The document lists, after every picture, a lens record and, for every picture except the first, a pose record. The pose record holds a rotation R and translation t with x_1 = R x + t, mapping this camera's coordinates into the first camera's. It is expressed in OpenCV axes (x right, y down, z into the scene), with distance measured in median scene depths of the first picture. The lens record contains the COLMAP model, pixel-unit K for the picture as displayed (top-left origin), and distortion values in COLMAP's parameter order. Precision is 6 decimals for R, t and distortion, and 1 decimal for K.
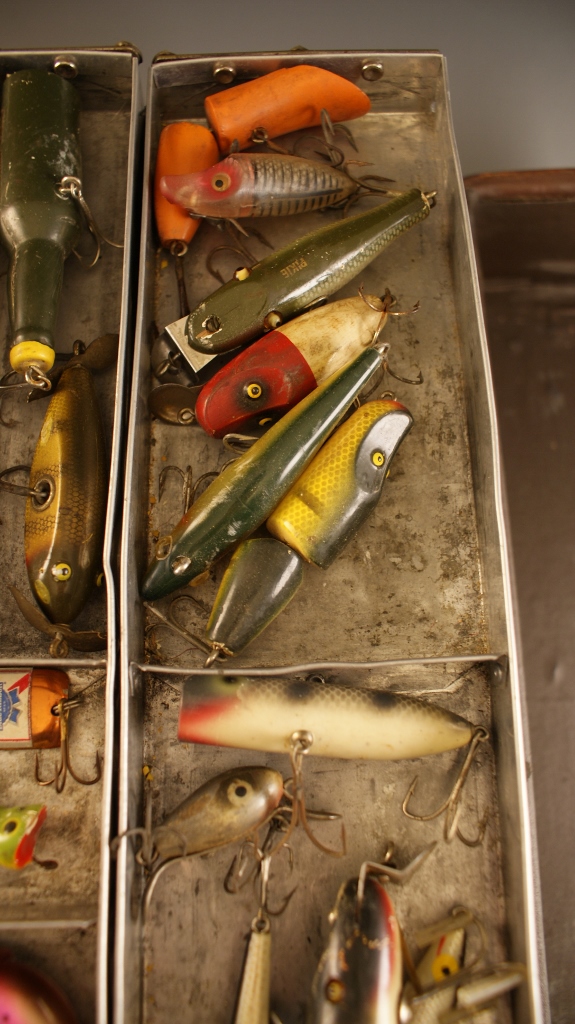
lens RADIAL K [[792.4, 0, 287.5], [0, 792.4, 512.0], [0, 0, 1]] dist [-0.168868, 0.132518]
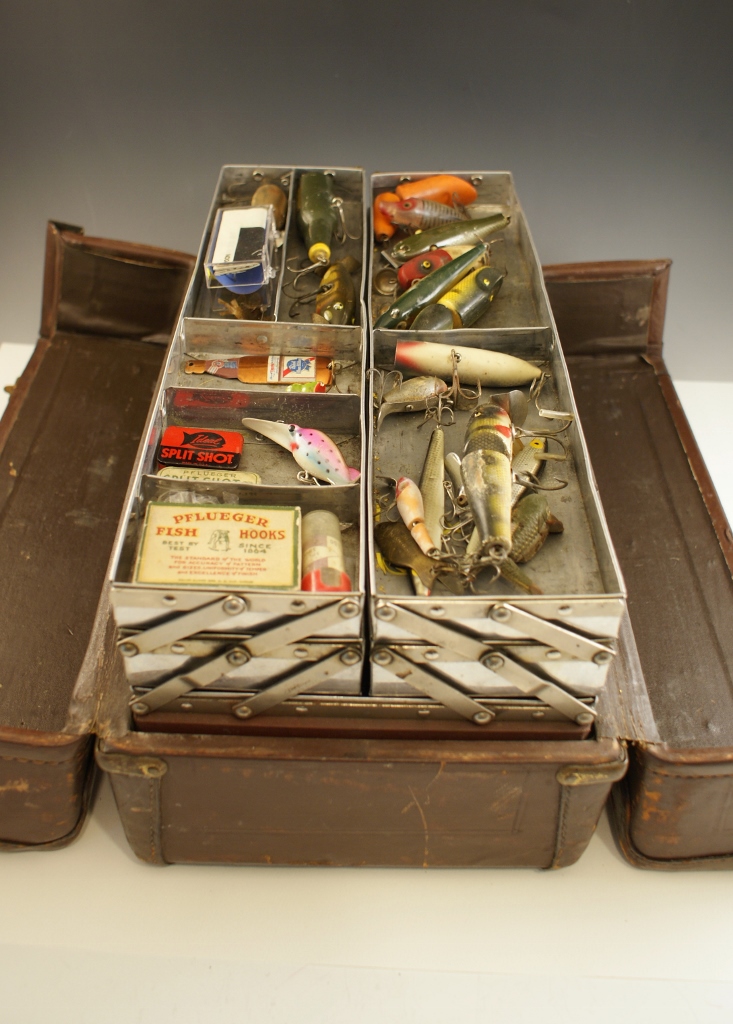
lens RADIAL K [[1051.5, 0, 367.9], [0, 1051.5, 385.6], [0, 0, 1]] dist [-0.137656, 0.015528]
pose [[0.999770, 0.008862, -0.019511, -0.142557], [-0.019107, 0.780906, -0.624356, 1.868983], [0.009703, 0.624585, 0.780896, -1.000740]]
